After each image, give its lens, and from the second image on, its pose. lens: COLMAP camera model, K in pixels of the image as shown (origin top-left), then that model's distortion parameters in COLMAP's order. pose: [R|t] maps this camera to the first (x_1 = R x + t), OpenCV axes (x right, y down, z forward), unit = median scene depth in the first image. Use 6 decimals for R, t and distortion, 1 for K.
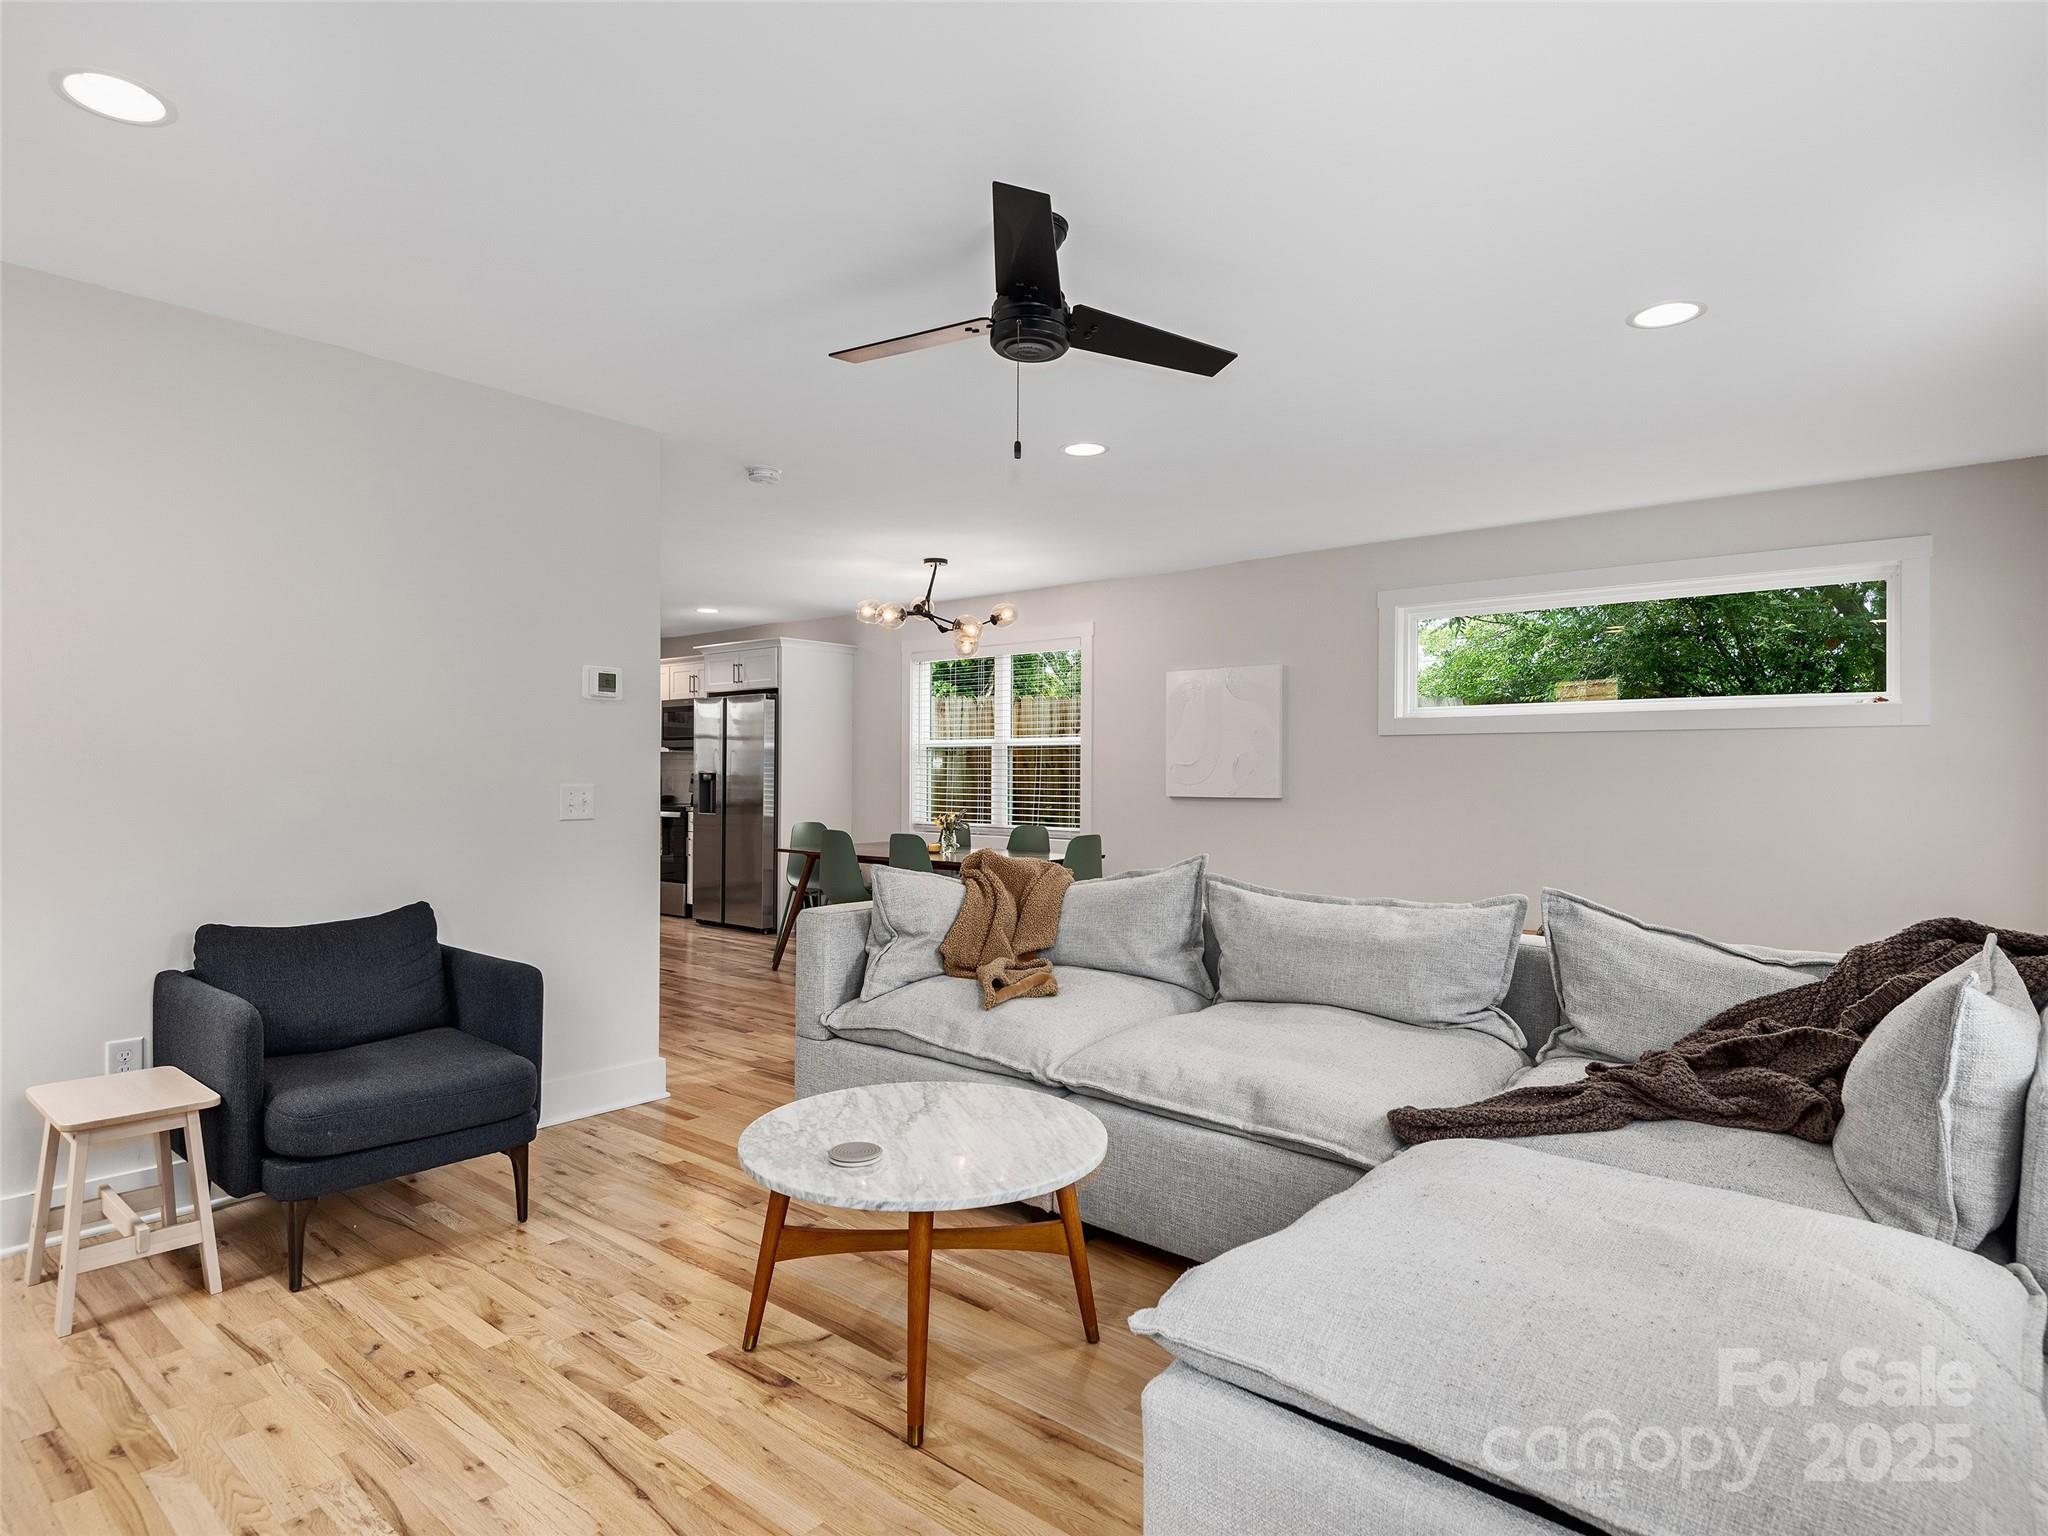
lens RADIAL K [[1136.1, 0, 1024.0], [0, 1136.1, 768.0], [0, 0, 1]] dist [0.013655, -0.000308]
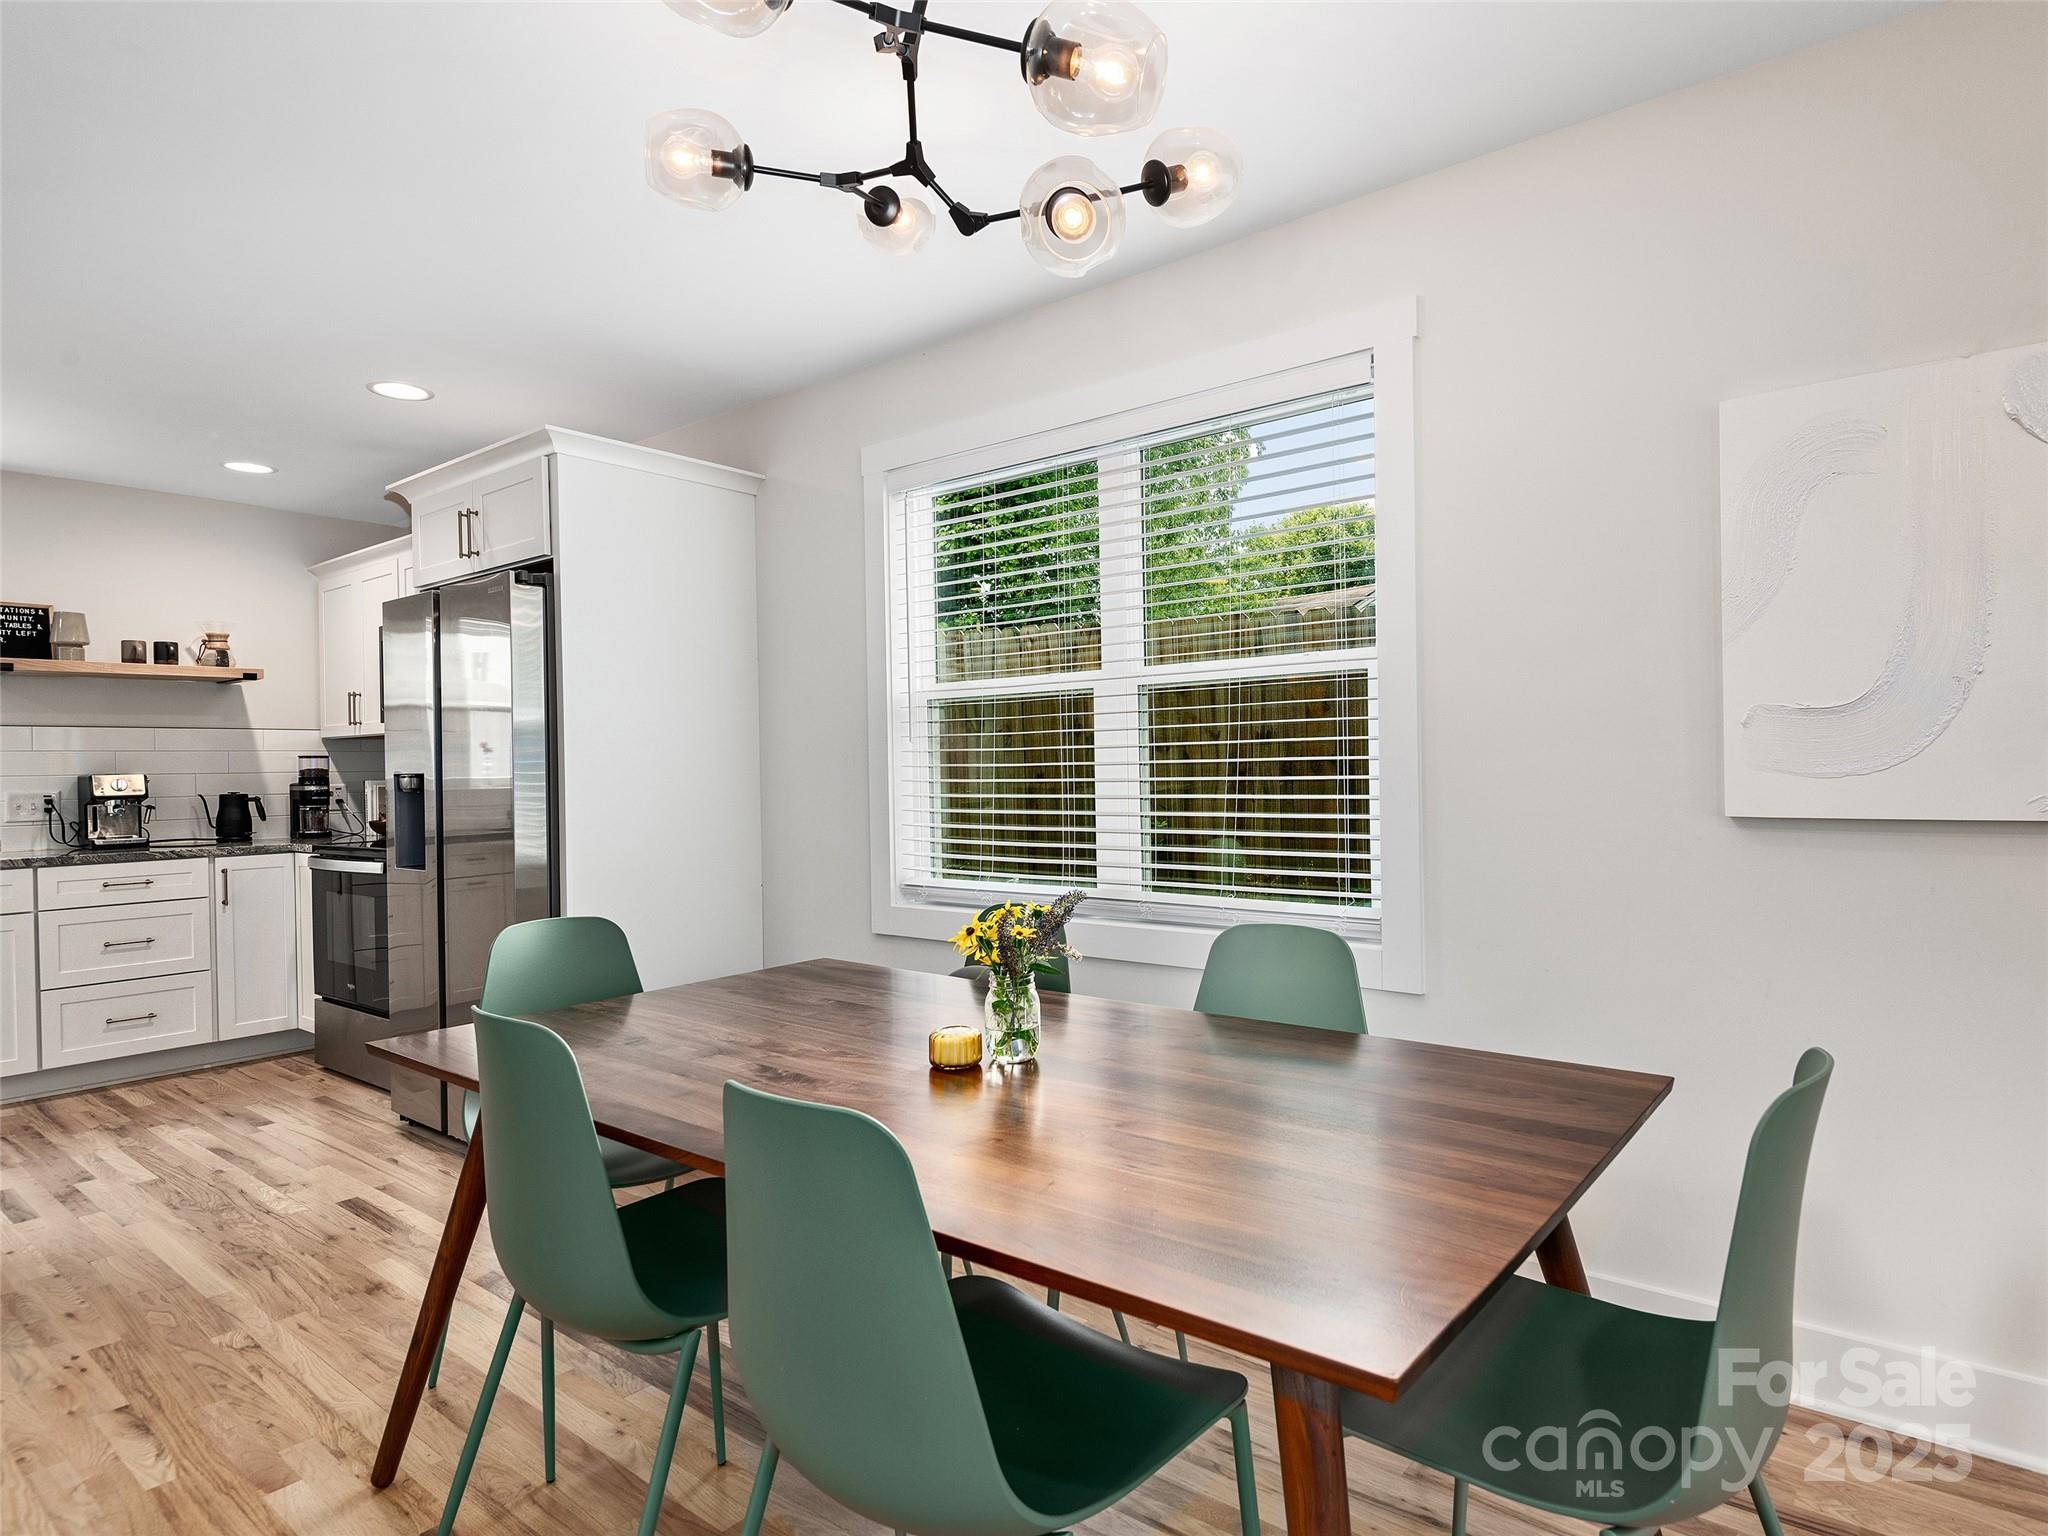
lens RADIAL K [[1136.1, 0, 1024.0], [0, 1136.1, 768.0], [0, 0, 1]] dist [0.013655, -0.000308]
pose [[0.999709, -0.022587, -0.008513, -0.049026], [0.022614, 0.999740, 0.003053, 0.006004], [0.008441, -0.003244, 0.999959, 0.601967]]
